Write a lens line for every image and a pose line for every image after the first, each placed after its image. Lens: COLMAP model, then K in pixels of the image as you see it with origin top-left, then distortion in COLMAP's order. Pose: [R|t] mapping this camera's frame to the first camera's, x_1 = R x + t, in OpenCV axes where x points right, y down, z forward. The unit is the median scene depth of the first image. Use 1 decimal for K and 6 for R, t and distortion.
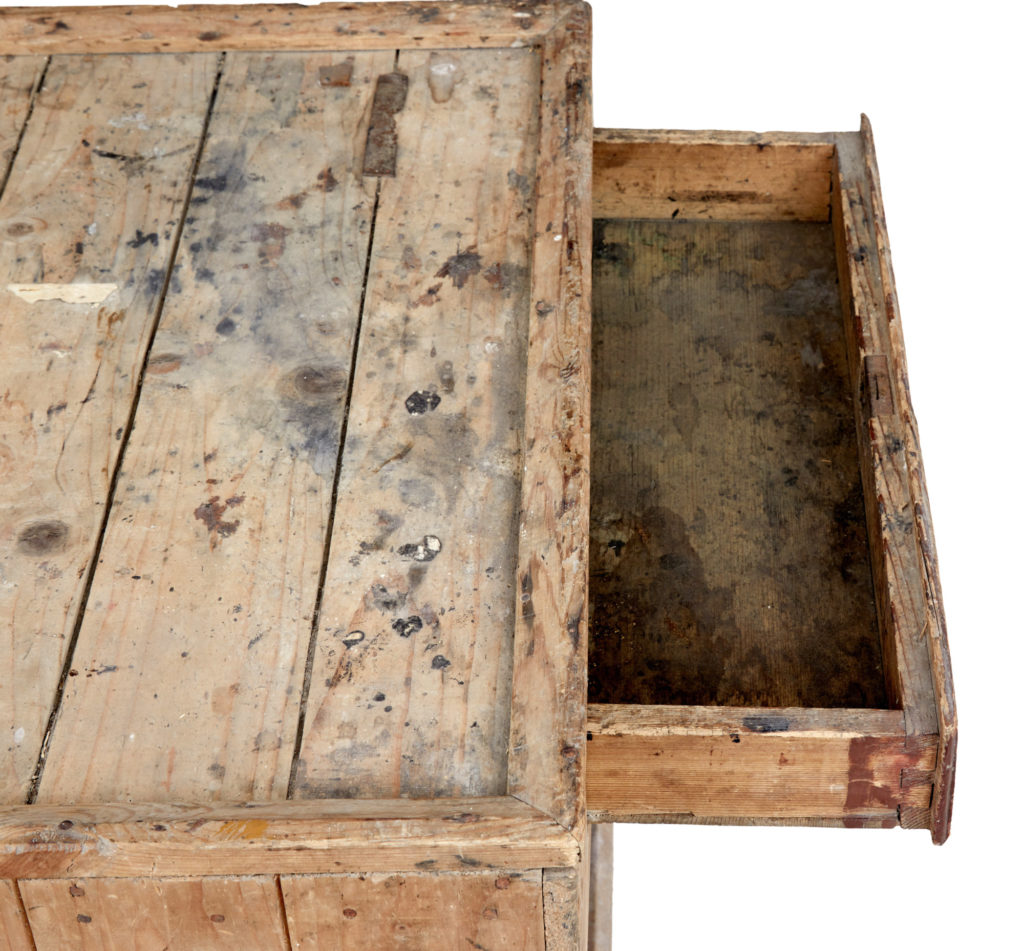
lens RADIAL K [[2068.1, 0, 513.8], [0, 2068.1, 473.8], [0, 0, 1]] dist [-0.037305, 0.000000]
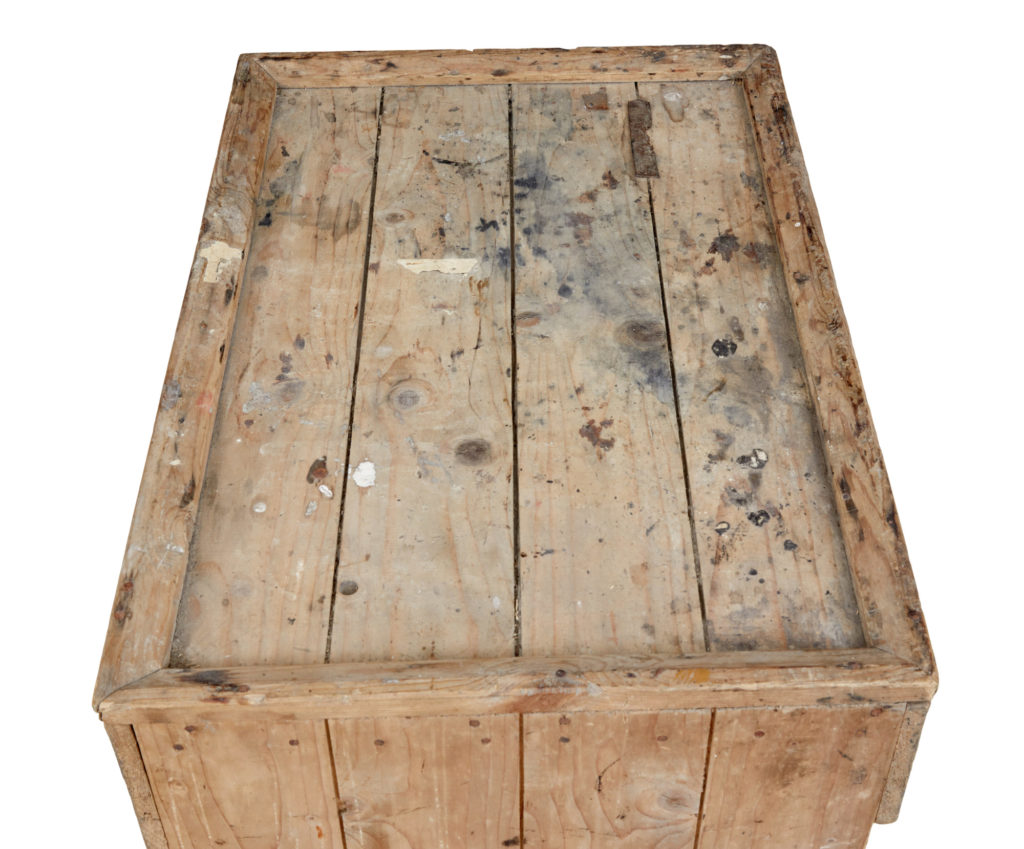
lens RADIAL K [[1442.0, 0, 506.8], [0, 1442.0, 426.3], [0, 0, 1]] dist [-0.054383, 0.000000]
pose [[0.999991, -0.003872, -0.001524, -0.203472], [0.003936, 0.999010, 0.044305, -0.027765], [0.001351, -0.044310, 0.999017, 0.049311]]
